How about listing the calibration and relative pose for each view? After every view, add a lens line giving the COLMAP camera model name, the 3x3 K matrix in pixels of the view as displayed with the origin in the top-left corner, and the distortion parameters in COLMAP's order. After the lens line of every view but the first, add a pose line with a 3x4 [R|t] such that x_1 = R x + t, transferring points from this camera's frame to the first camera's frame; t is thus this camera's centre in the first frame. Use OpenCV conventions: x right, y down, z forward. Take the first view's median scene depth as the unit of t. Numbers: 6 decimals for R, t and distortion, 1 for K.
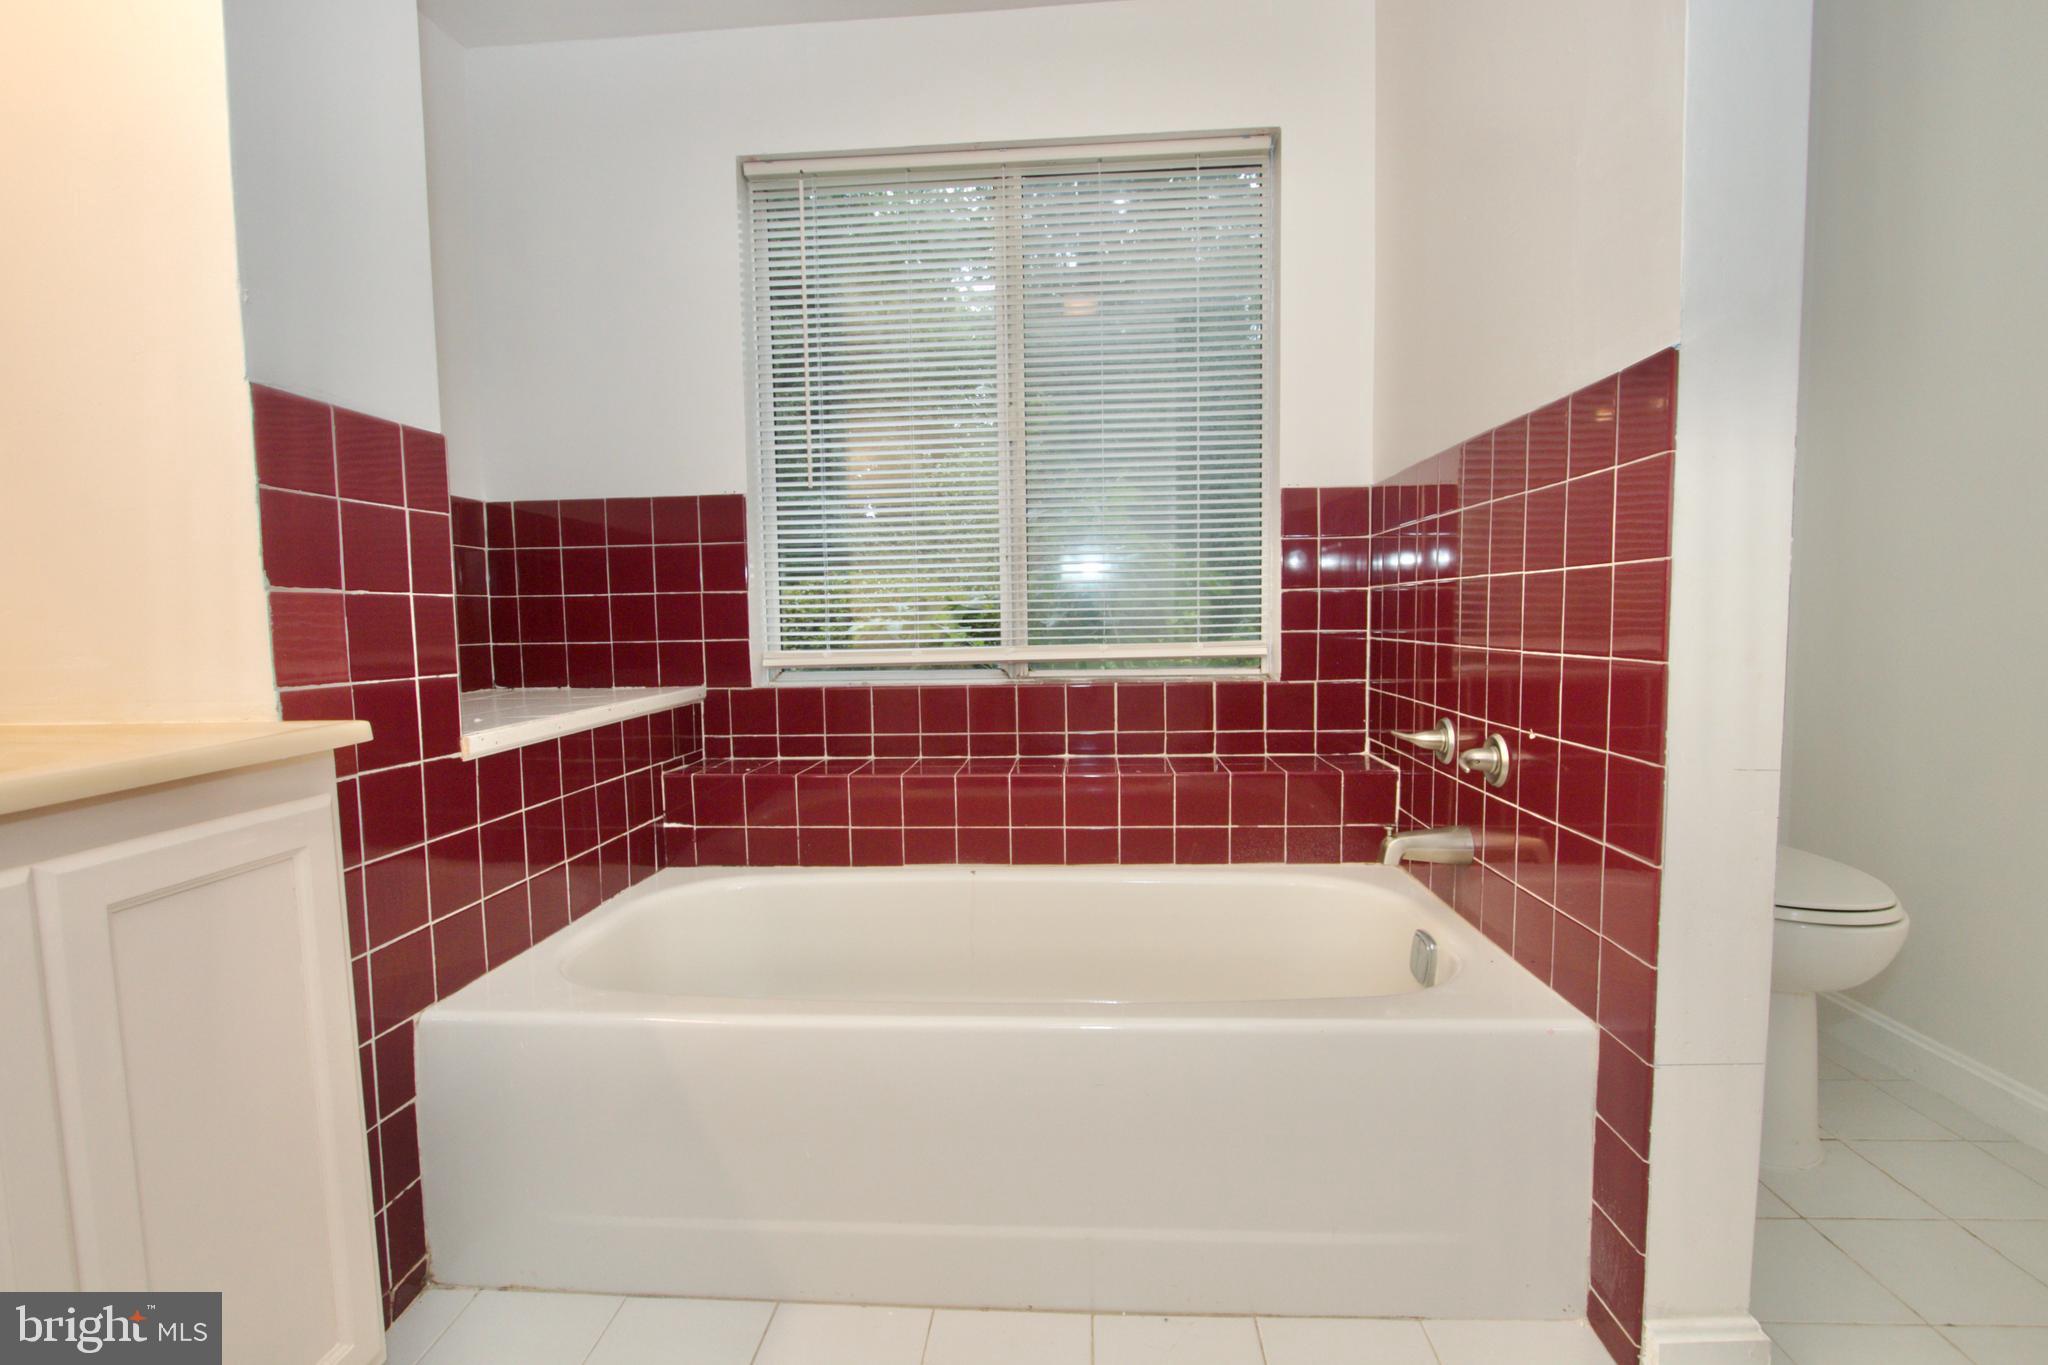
lens RADIAL K [[957.7, 0, 1024.0], [0, 957.7, 682.5], [0, 0, 1]] dist [-0.001082, 0.000069]
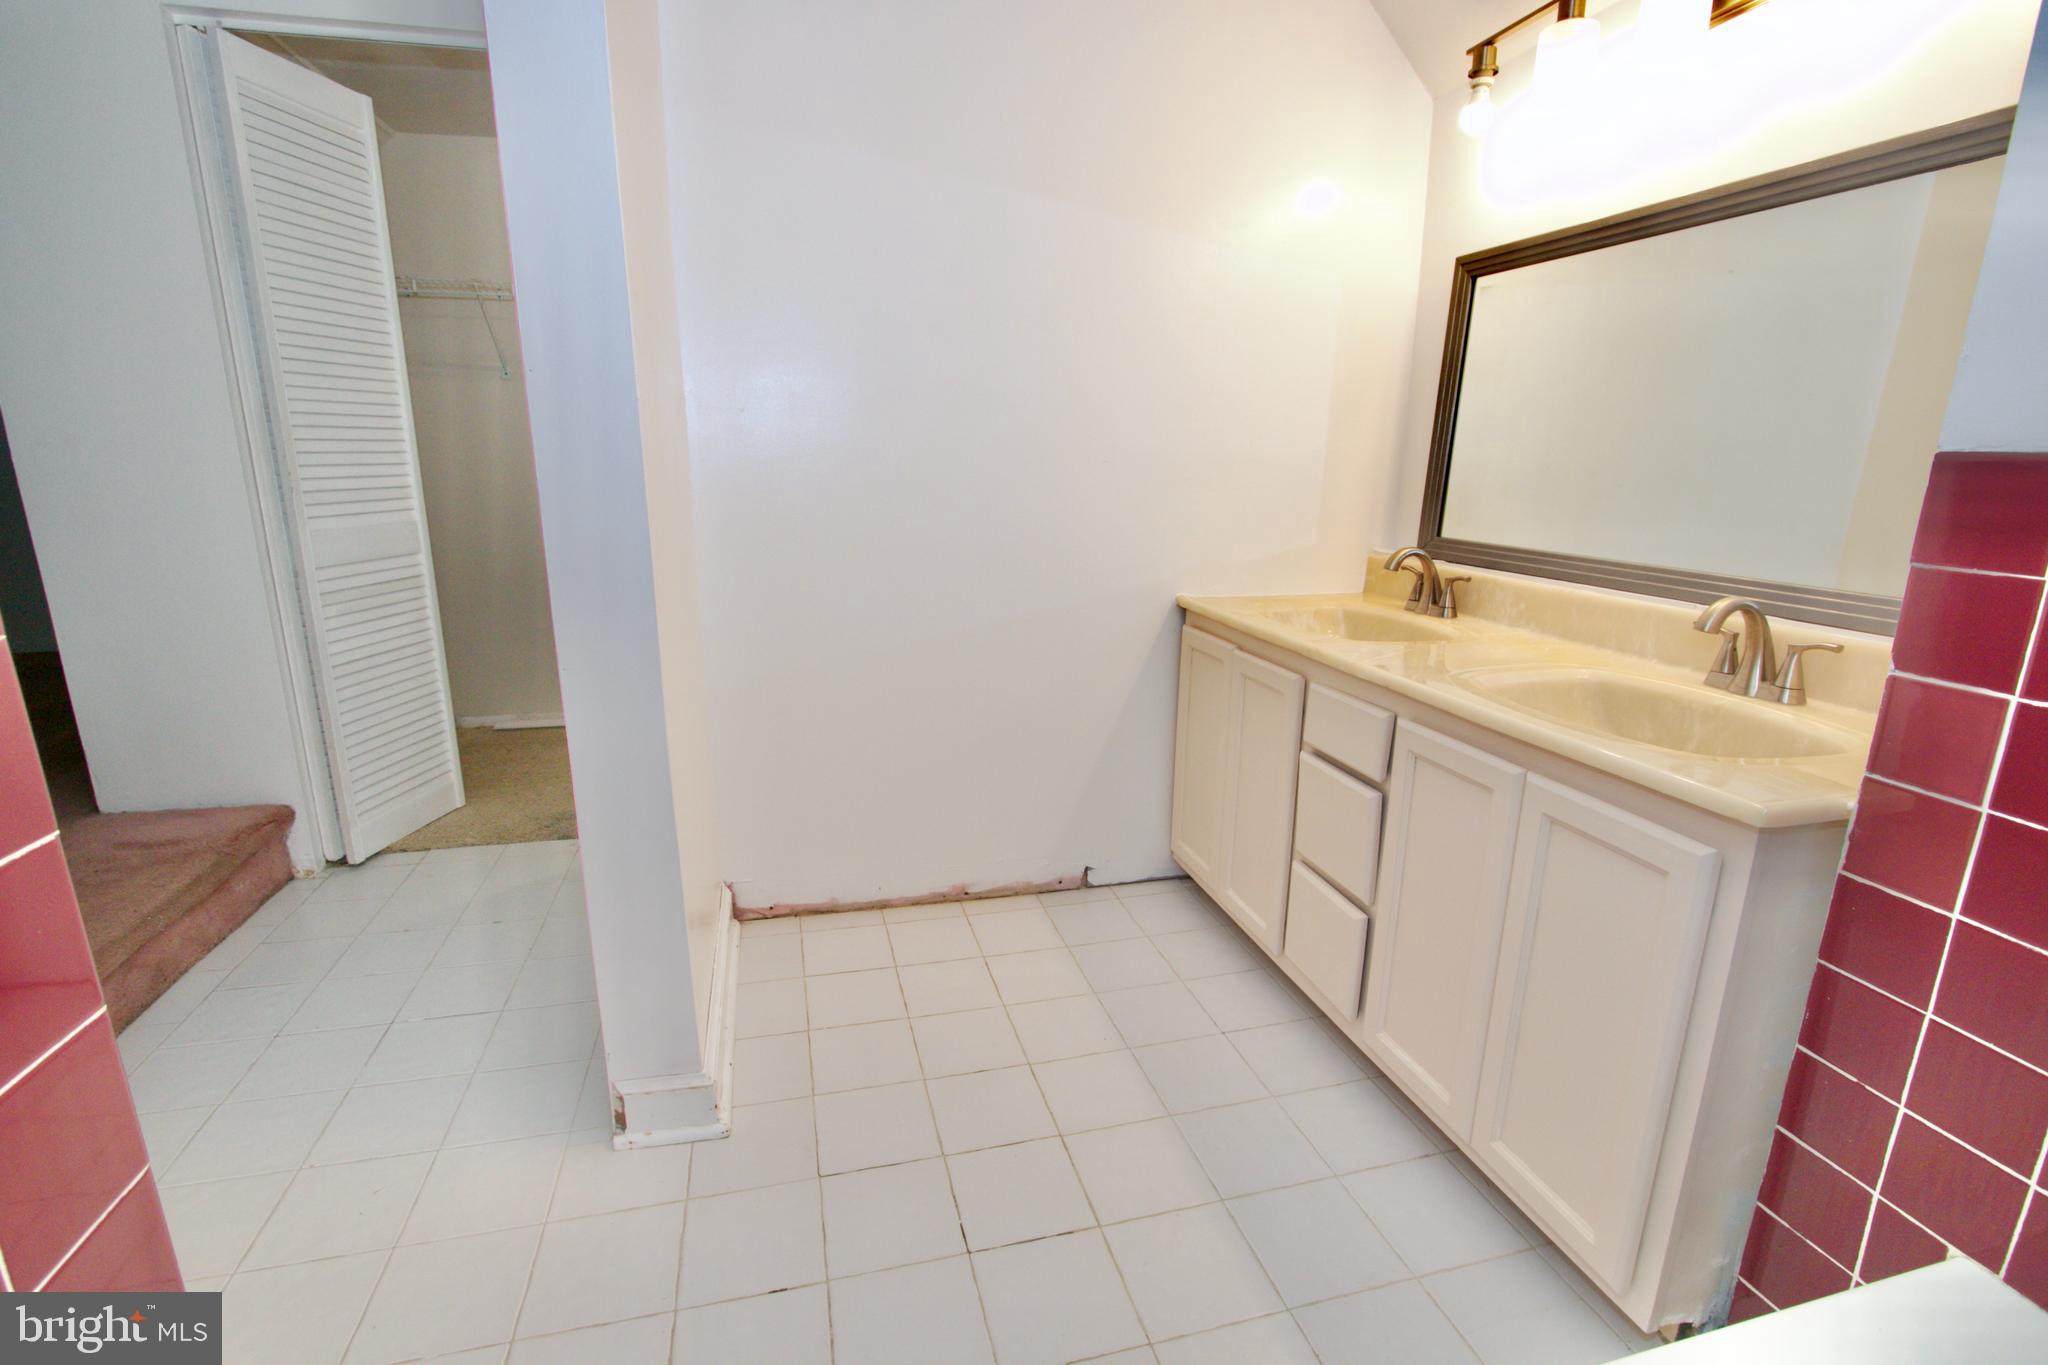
lens RADIAL K [[957.7, 0, 1024.0], [0, 957.7, 682.5], [0, 0, 1]] dist [-0.001082, 0.000069]
pose [[-0.948236, 0.089299, -0.304753, 0.171379], [-0.011680, 0.949194, 0.314475, -0.206047], [0.317352, 0.301756, -0.899017, 0.870235]]
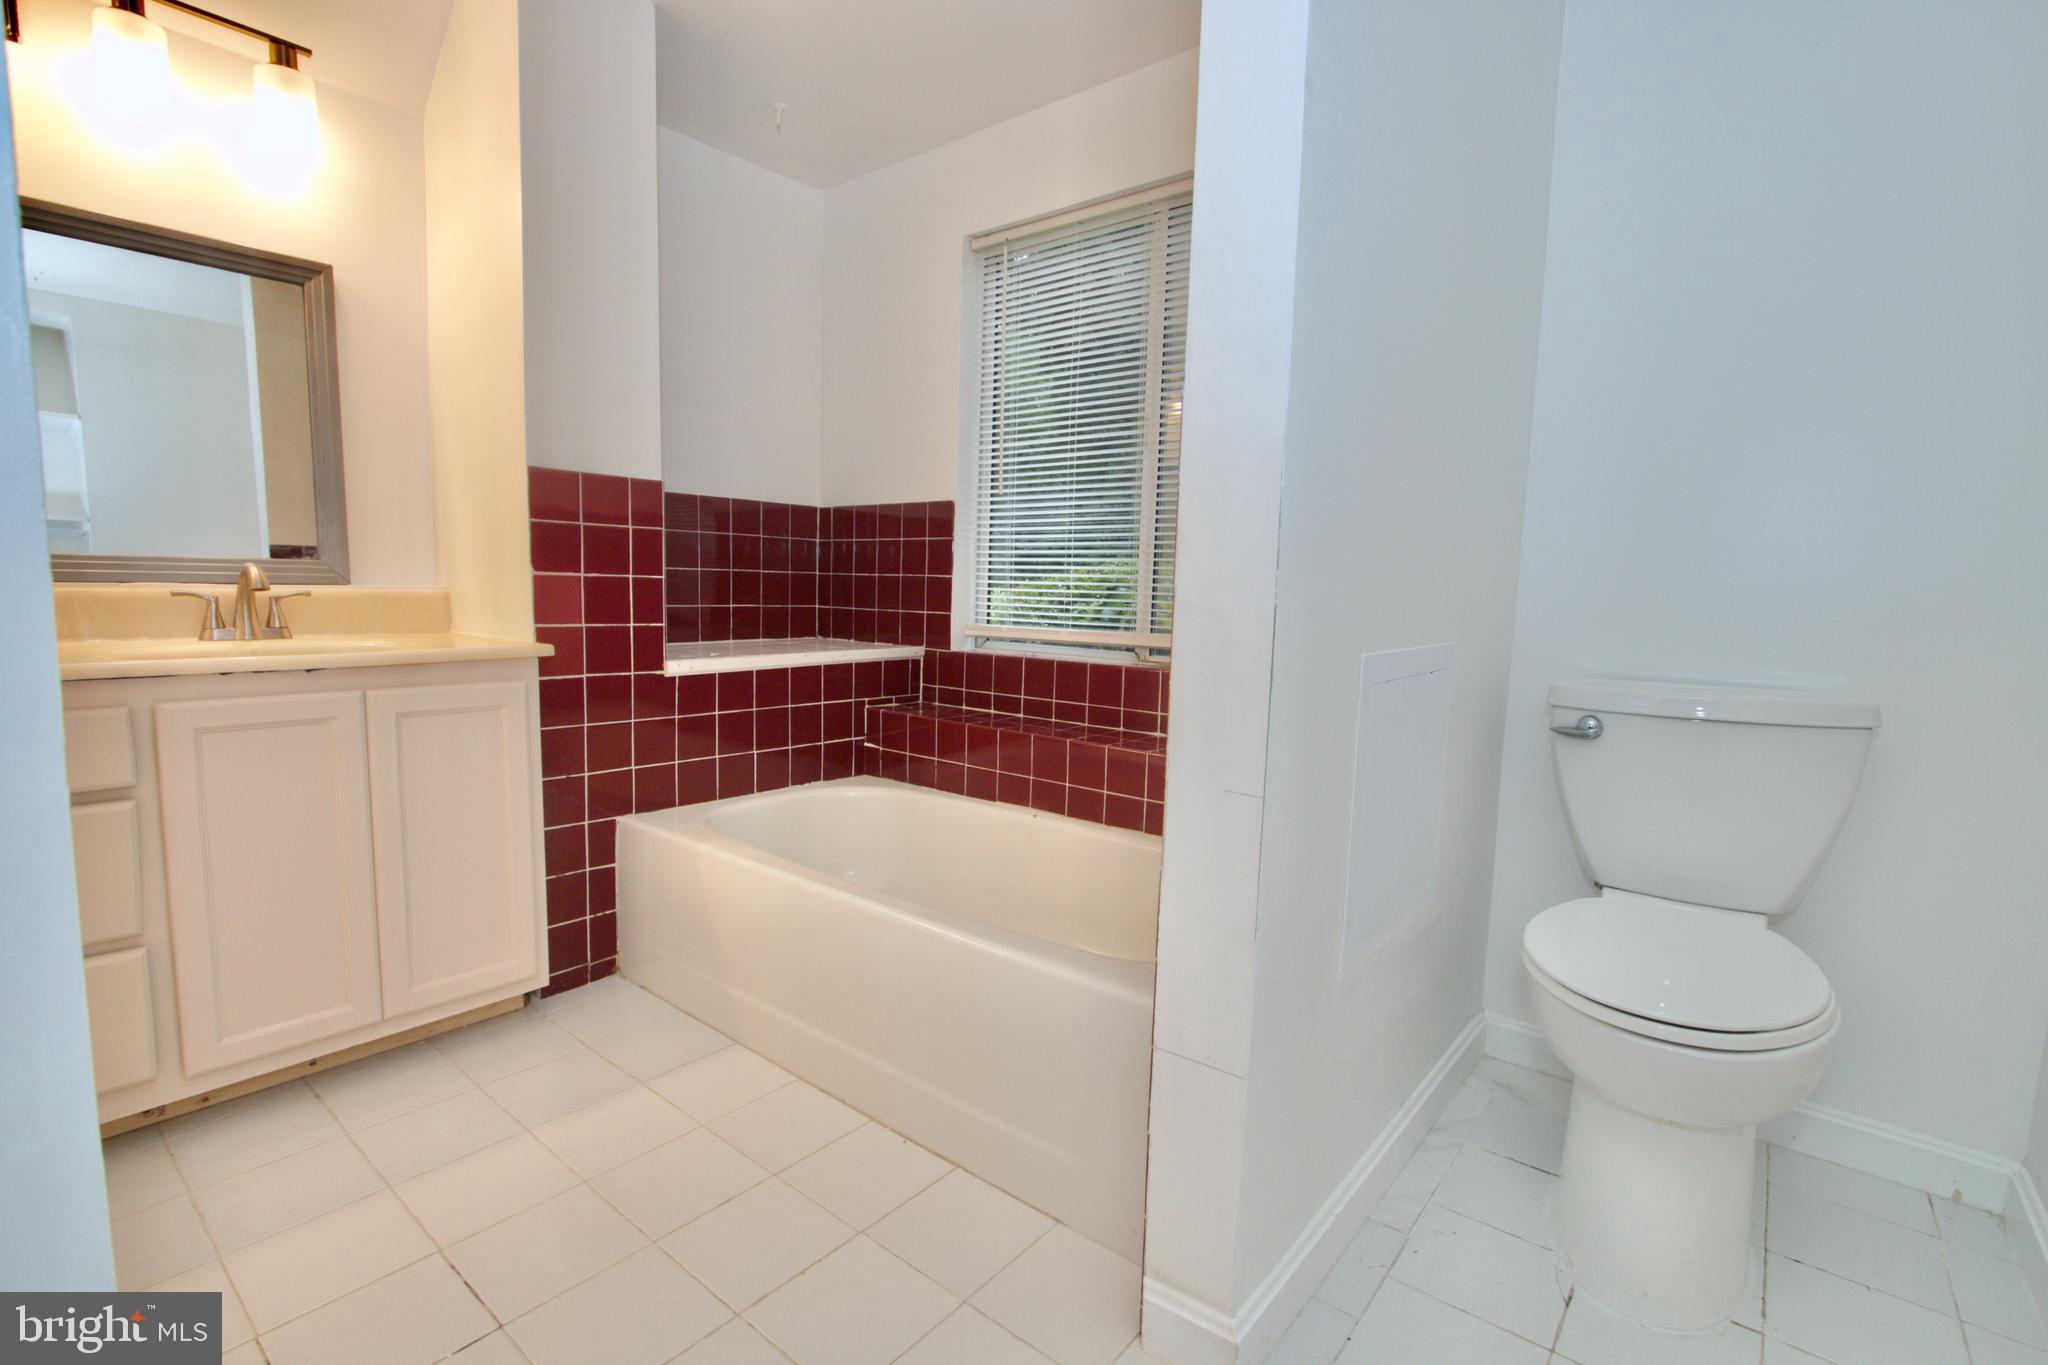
lens RADIAL K [[957.7, 0, 1024.0], [0, 957.7, 682.5], [0, 0, 1]] dist [-0.001082, 0.000069]
pose [[0.811412, 0.097260, -0.576326, 0.629049], [-0.081140, 0.995254, 0.053720, -0.034062], [0.578815, 0.003174, 0.815453, 0.002584]]
